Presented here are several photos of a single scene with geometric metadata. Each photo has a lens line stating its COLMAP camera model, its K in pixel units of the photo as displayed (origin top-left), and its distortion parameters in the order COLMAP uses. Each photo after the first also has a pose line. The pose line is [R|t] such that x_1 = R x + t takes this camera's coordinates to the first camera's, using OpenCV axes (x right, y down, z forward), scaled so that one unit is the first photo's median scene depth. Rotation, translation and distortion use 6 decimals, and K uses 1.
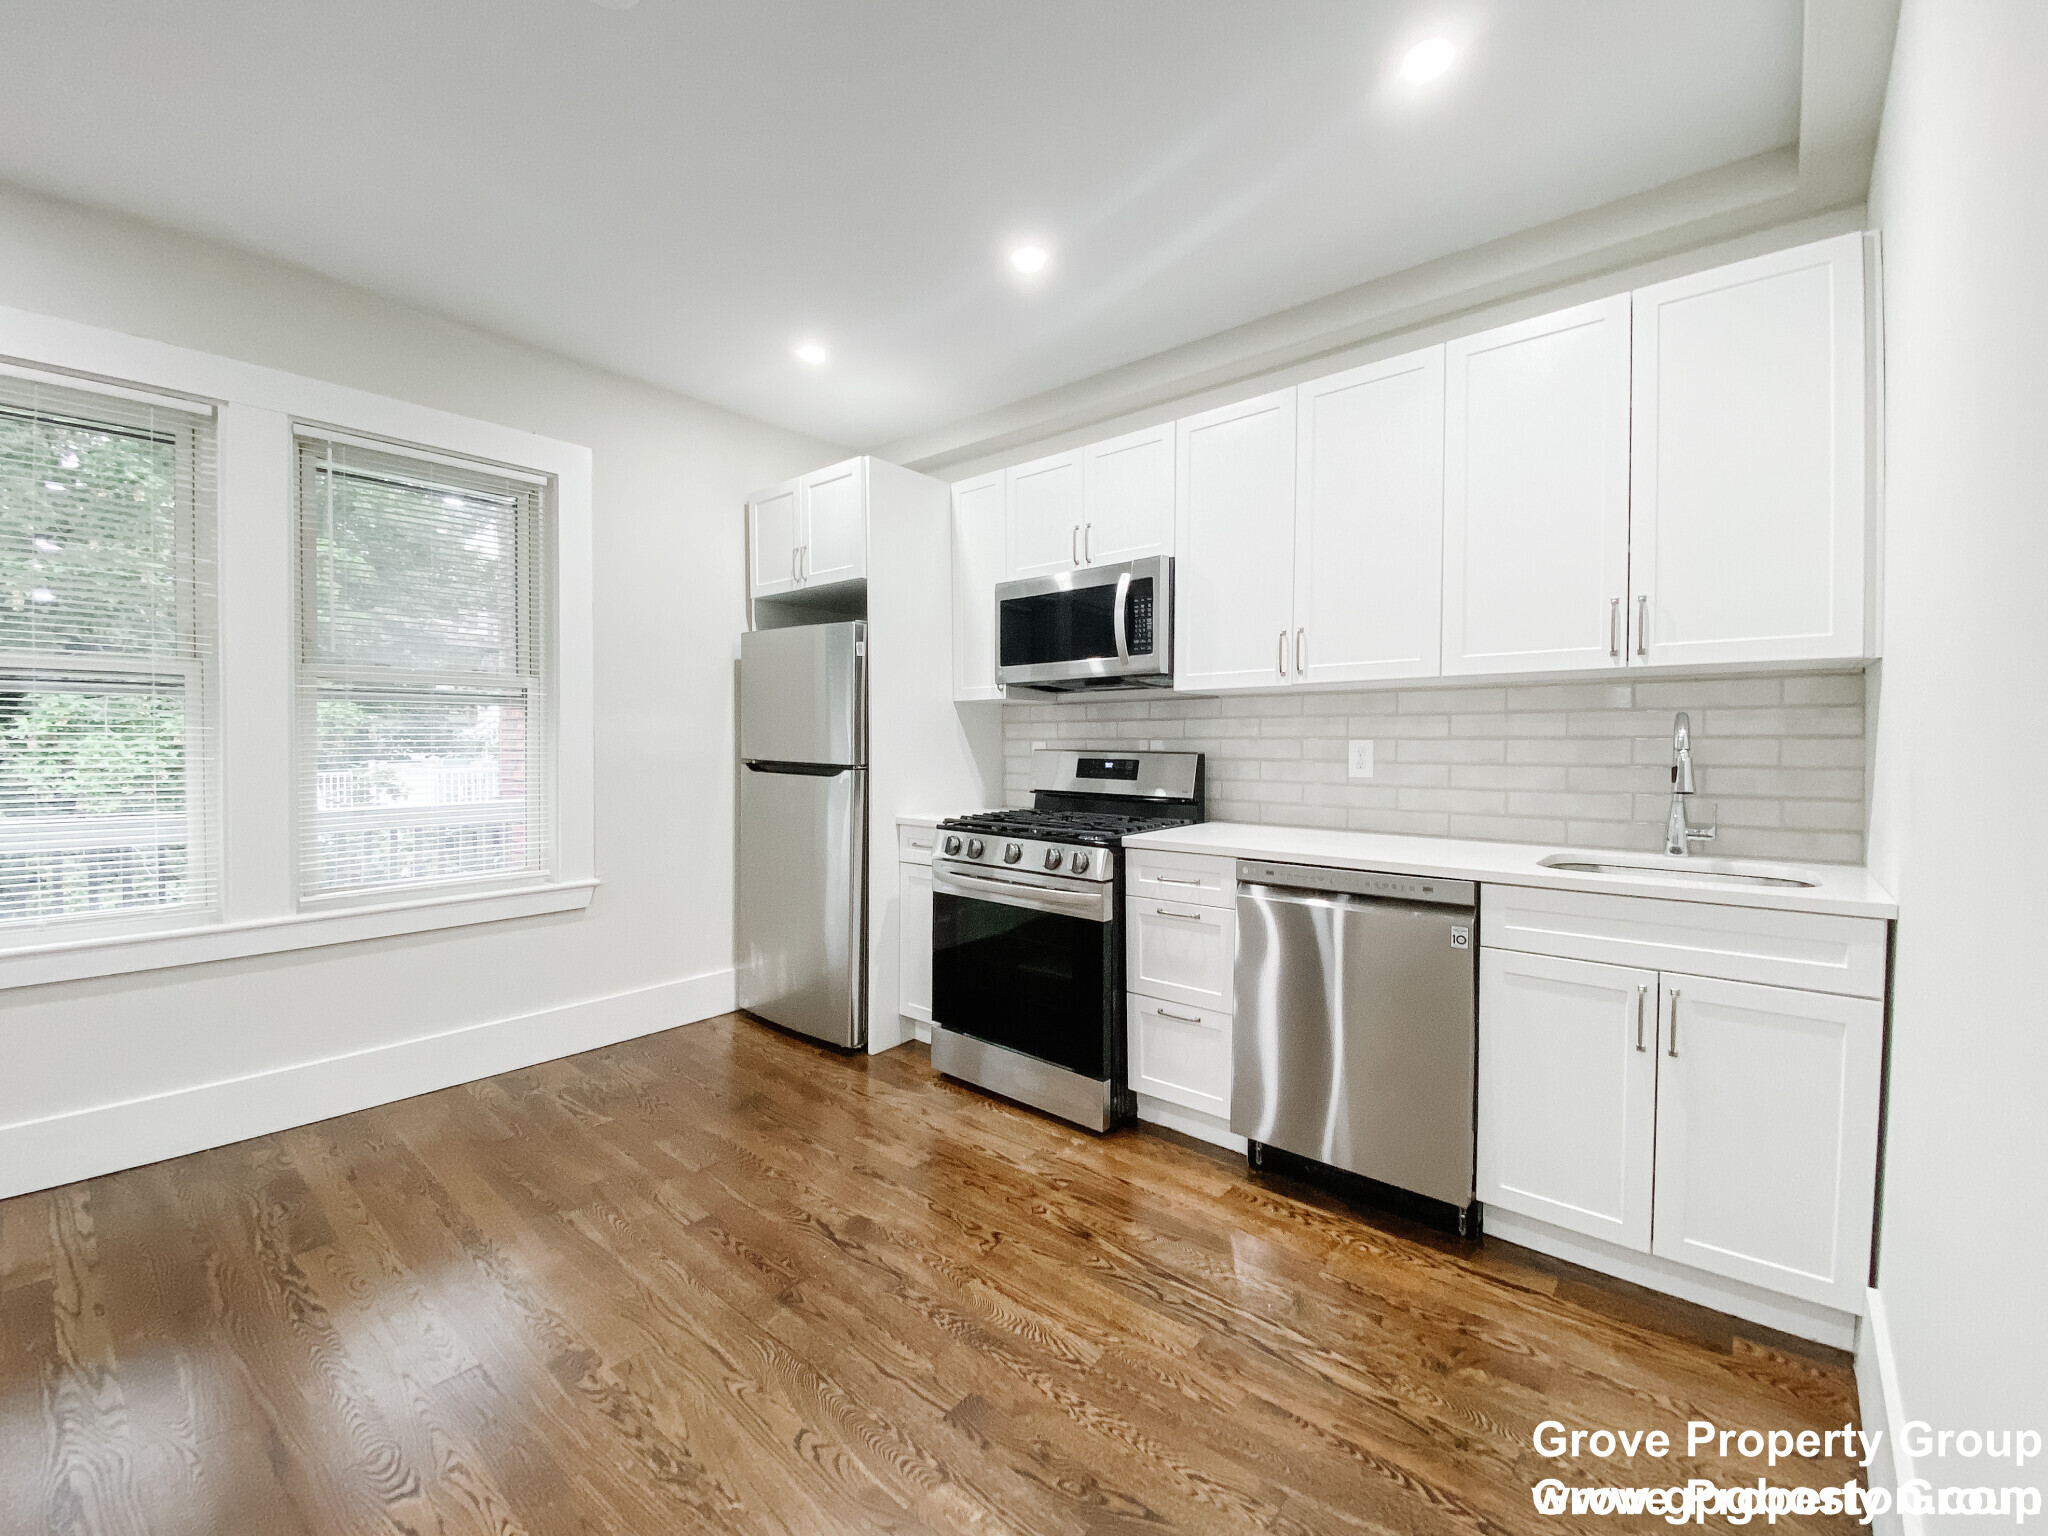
lens RADIAL K [[841.1, 0, 1022.8], [0, 841.1, 760.9], [0, 0, 1]] dist [0.046132, -0.035224]
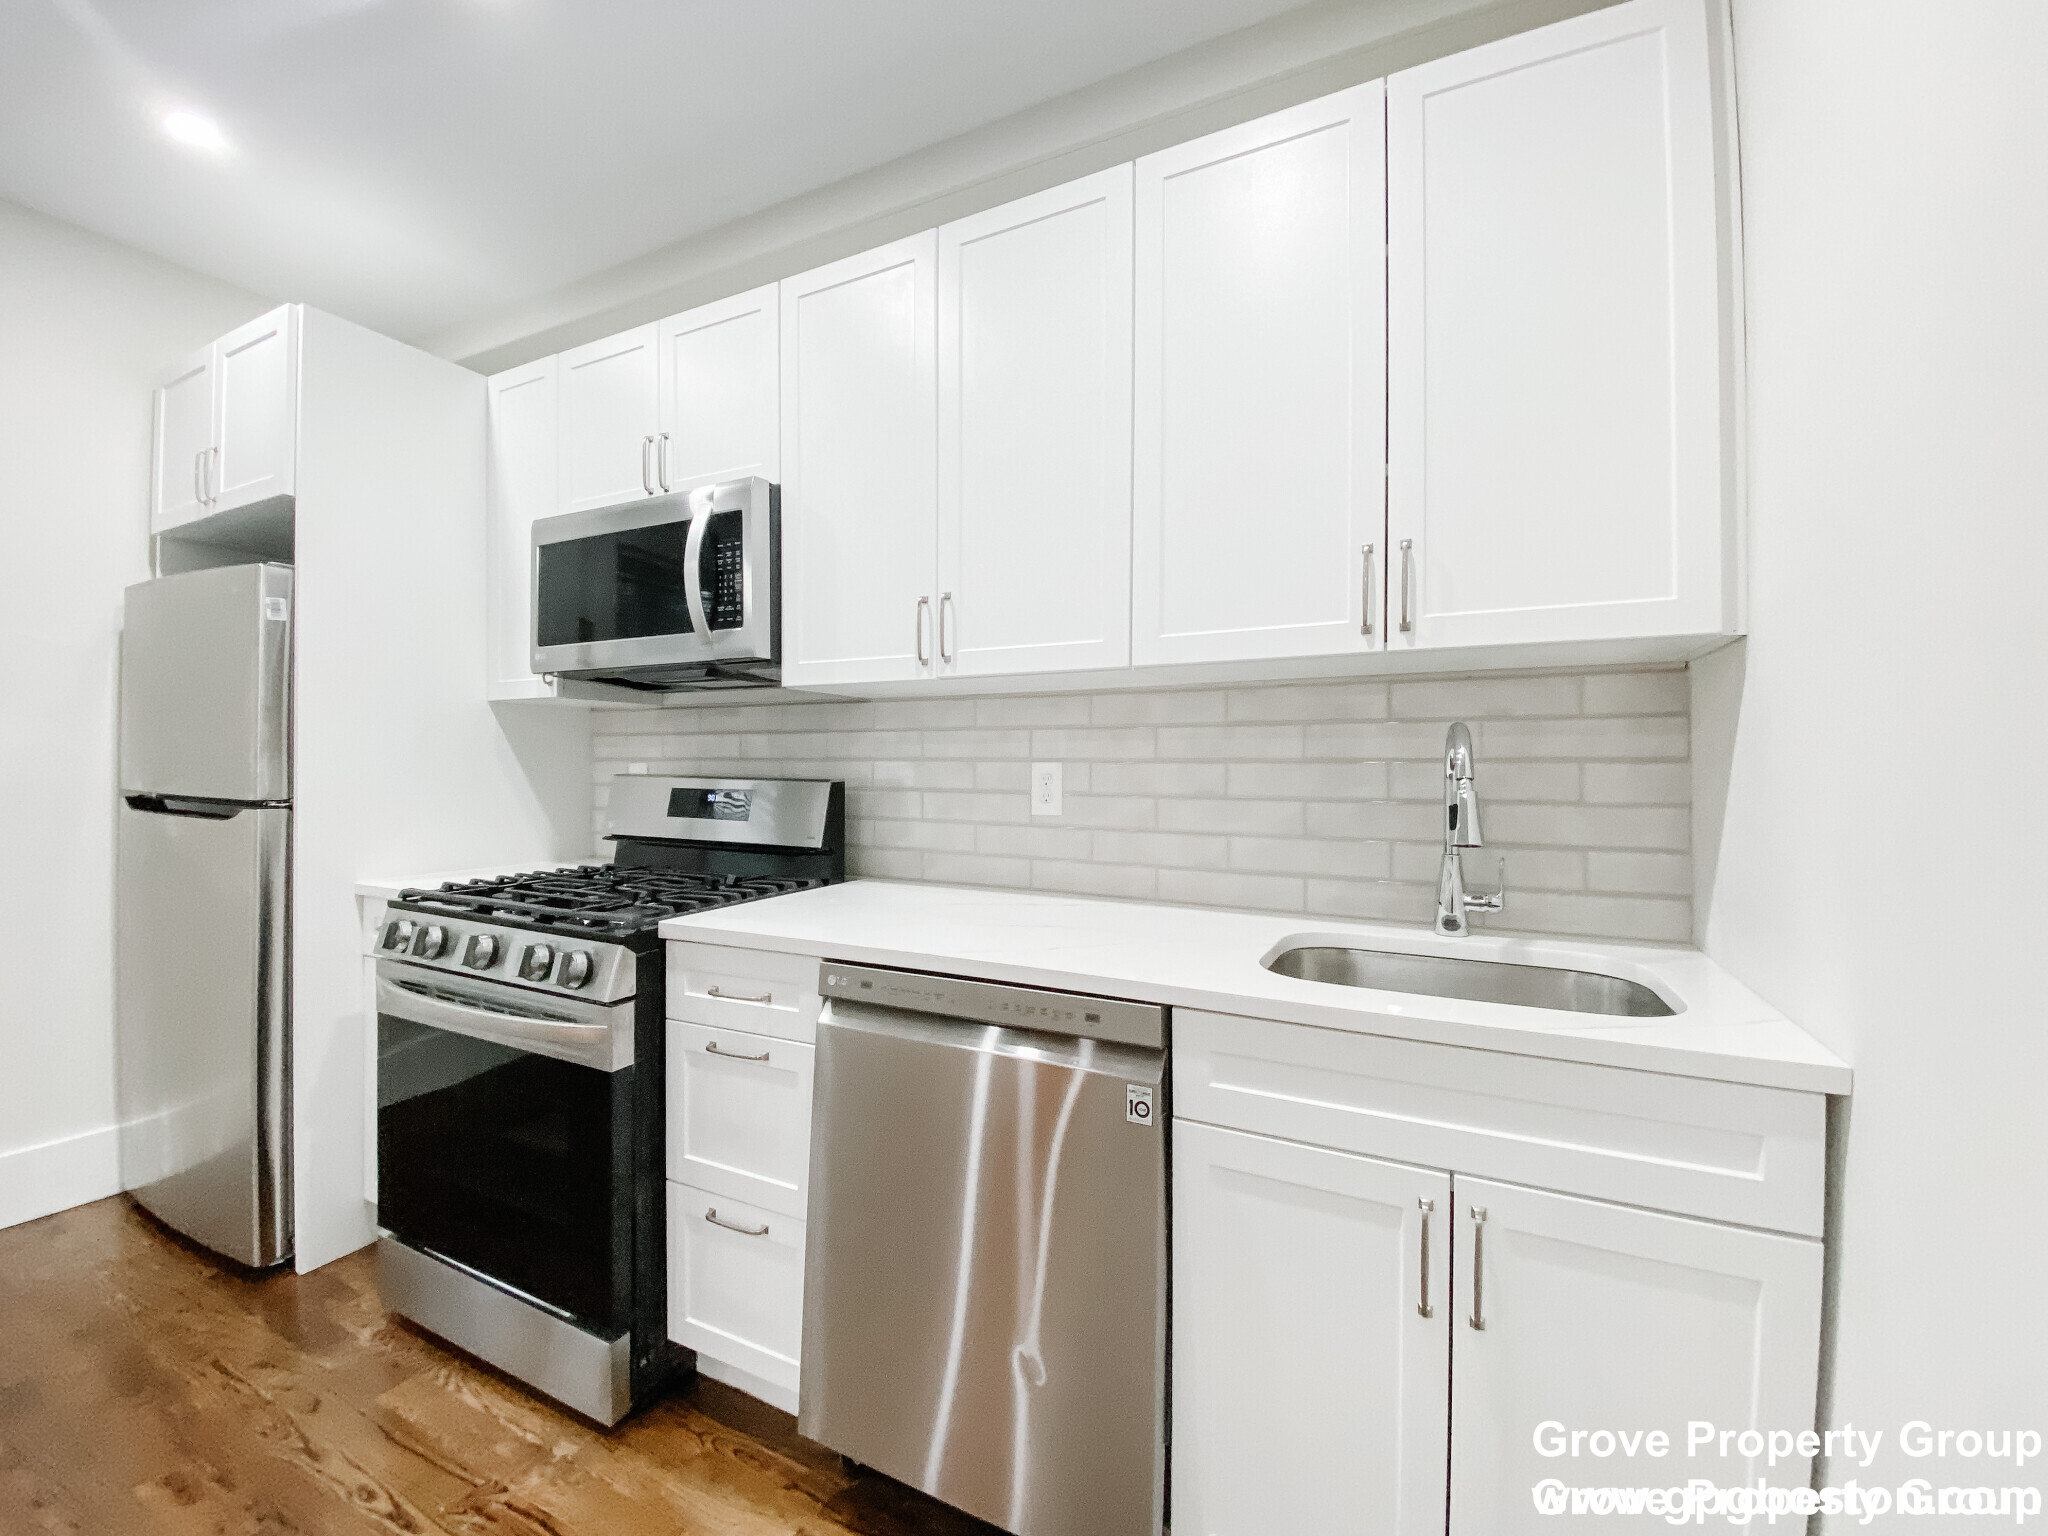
lens RADIAL K [[824.7, 0, 1024.0], [0, 824.7, 768.0], [0, 0, 1]] dist [0.059785, -0.045556]
pose [[0.971071, 0.001234, 0.238787, 0.222280], [0.002723, 0.999864, -0.016243, -0.009042], [-0.238775, 0.016423, 0.970936, 0.345478]]
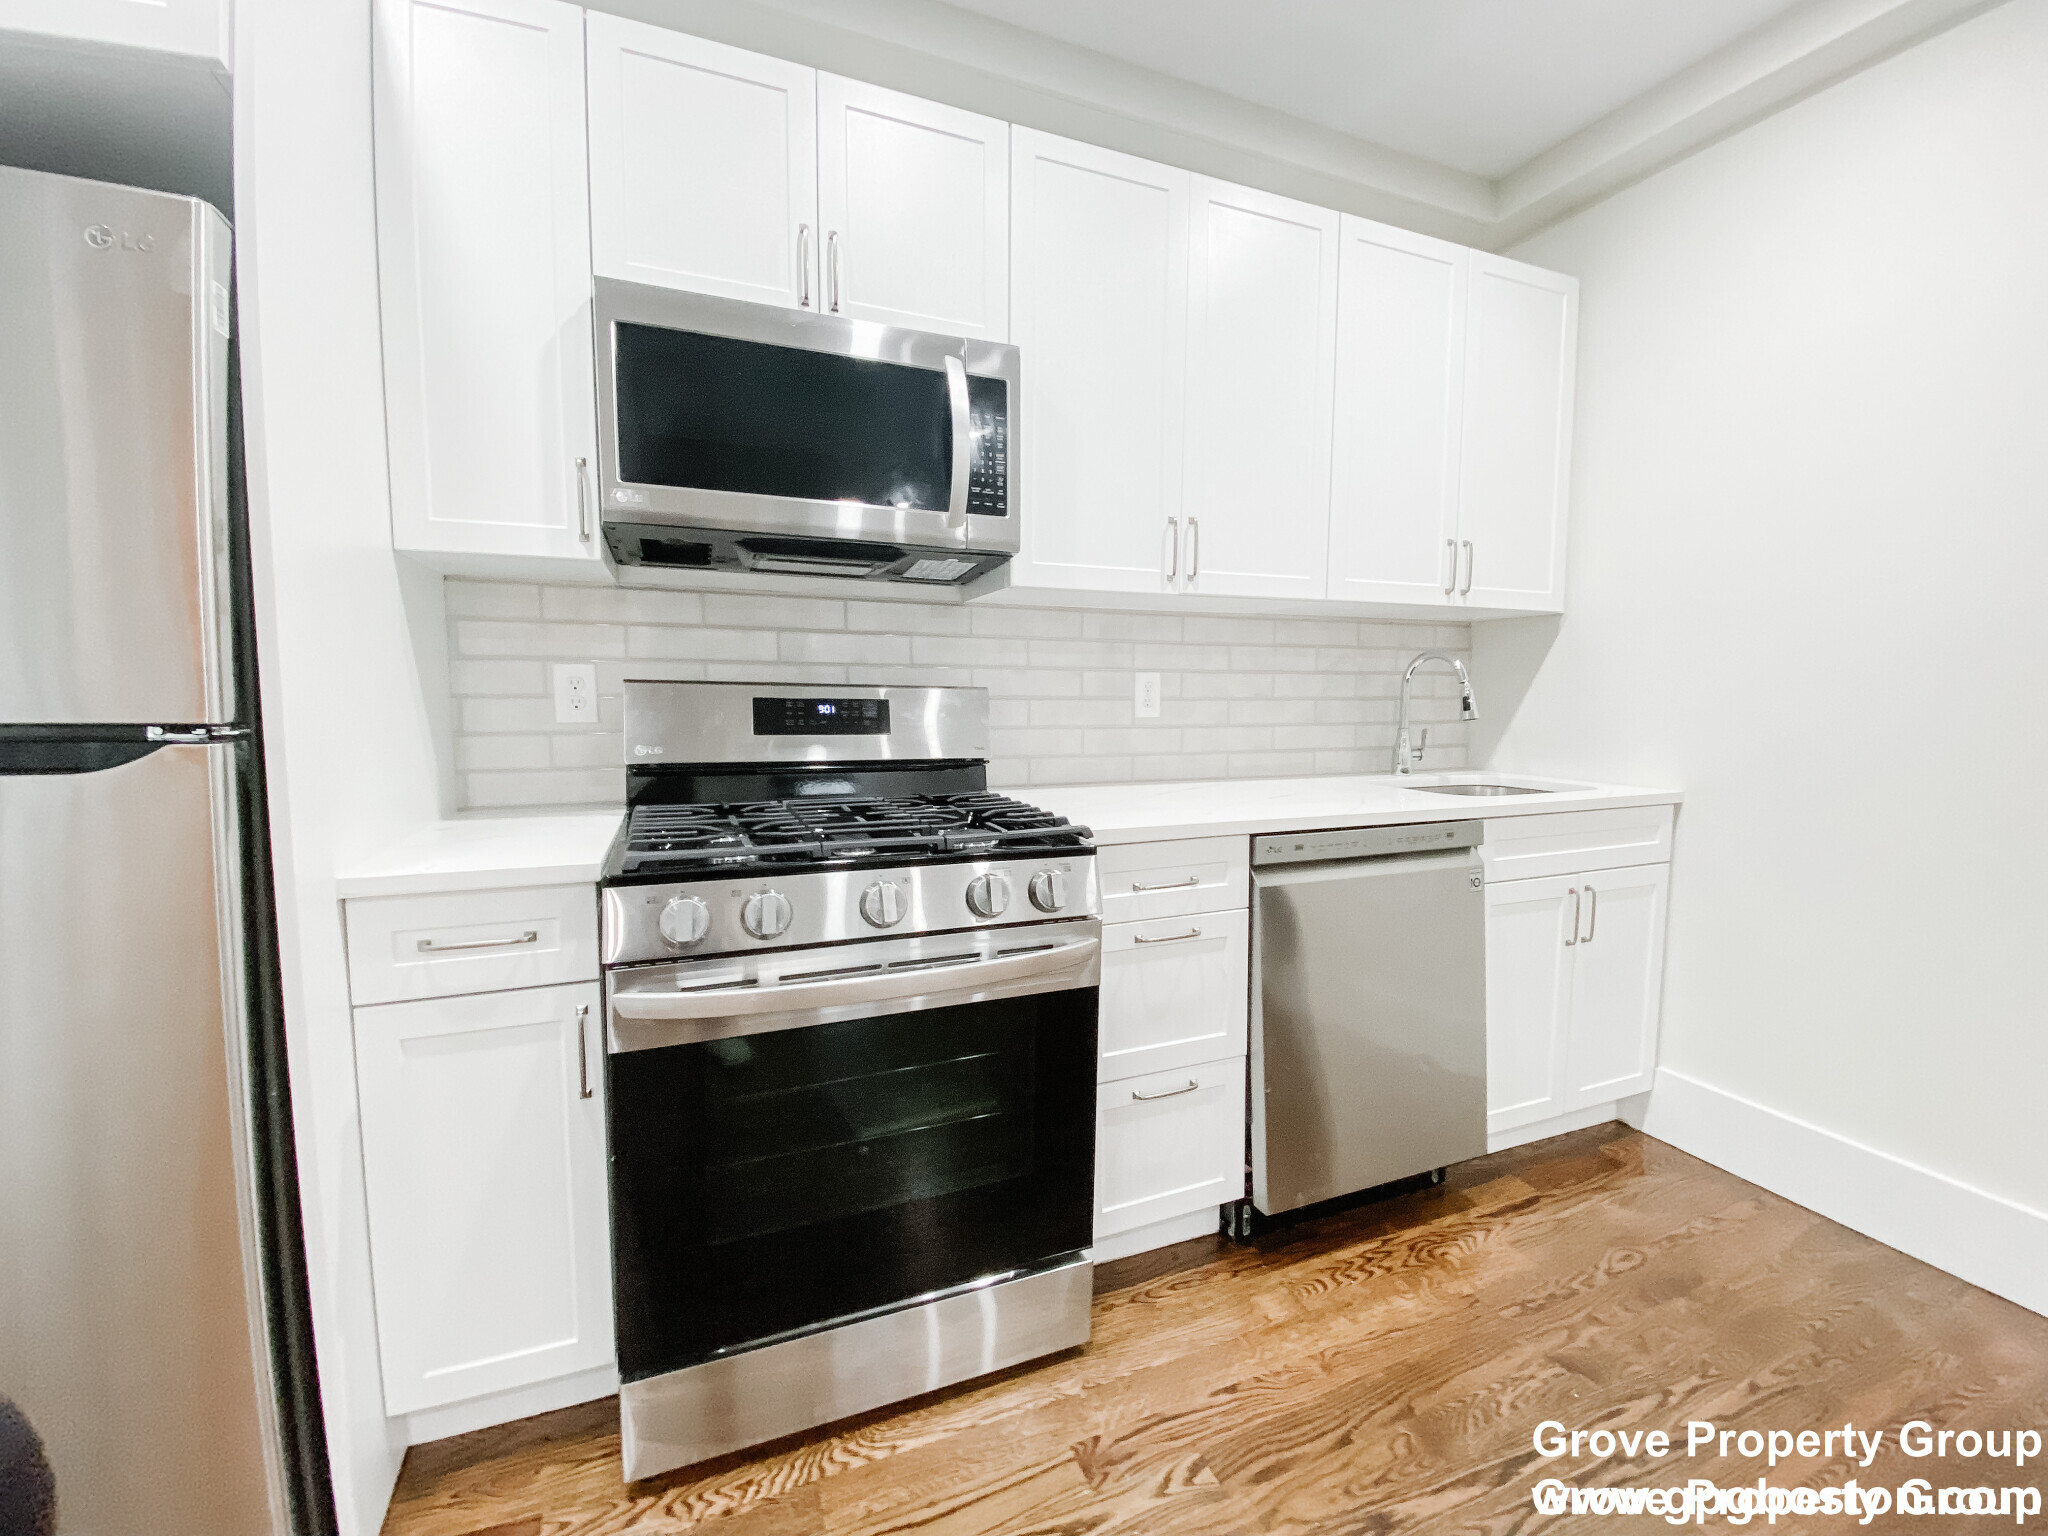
lens RADIAL K [[824.7, 0, 1024.0], [0, 824.7, 768.0], [0, 0, 1]] dist [0.059785, -0.045556]
pose [[0.463886, -0.079957, 0.882279, -0.385597], [0.015413, 0.996496, 0.082204, 0.000383], [-0.885761, -0.024535, 0.463493, 0.751036]]
